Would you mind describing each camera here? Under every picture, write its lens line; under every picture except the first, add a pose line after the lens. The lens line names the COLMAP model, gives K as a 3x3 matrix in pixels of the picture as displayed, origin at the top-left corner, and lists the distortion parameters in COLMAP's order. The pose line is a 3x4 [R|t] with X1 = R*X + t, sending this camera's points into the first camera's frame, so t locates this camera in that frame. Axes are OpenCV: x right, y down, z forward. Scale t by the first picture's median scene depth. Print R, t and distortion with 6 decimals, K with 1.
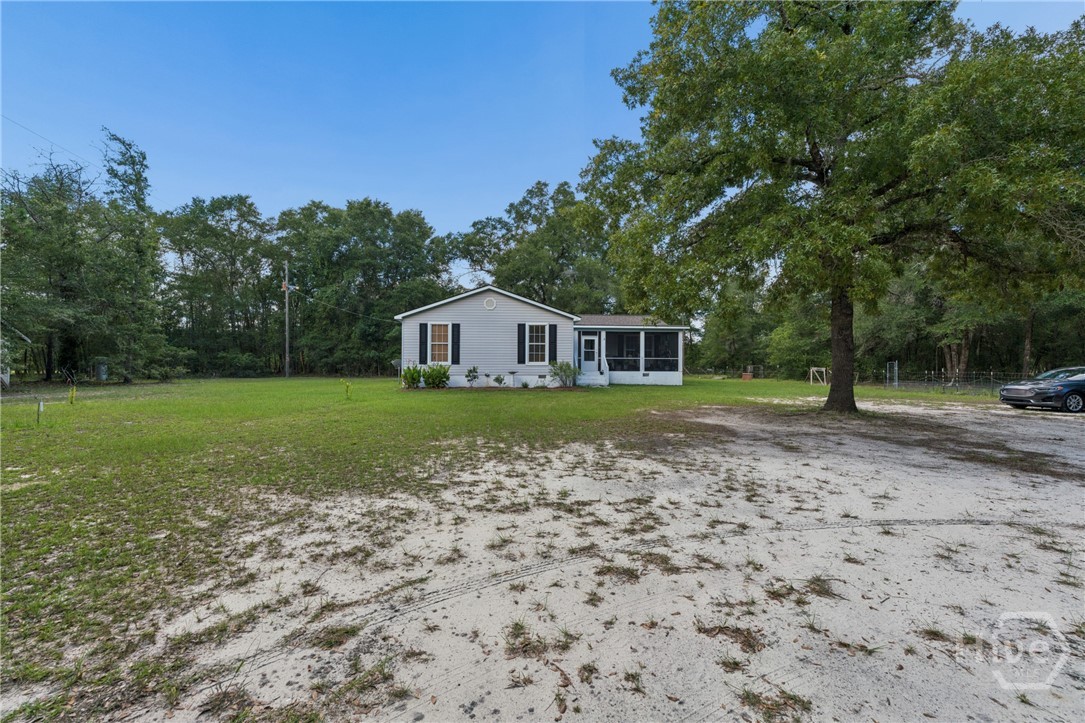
lens RADIAL K [[534.4, 0, 544.6], [0, 534.4, 359.4], [0, 0, 1]] dist [0.002671, -0.000141]
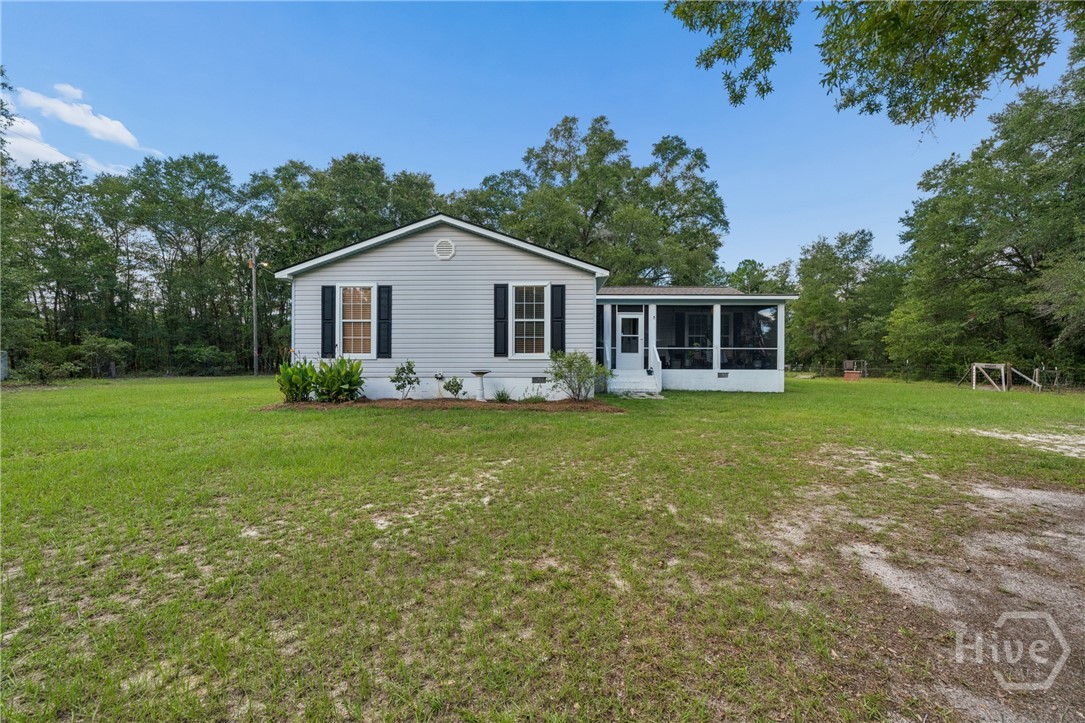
lens RADIAL K [[501.0, 0, 537.6], [0, 501.0, 363.8], [0, 0, 1]] dist [-0.009234, 0.000373]
pose [[0.992813, -0.001064, -0.119670, 0.047218], [0.002971, 0.999871, 0.015759, 0.006390], [0.119637, -0.016001, 0.992689, 0.410034]]
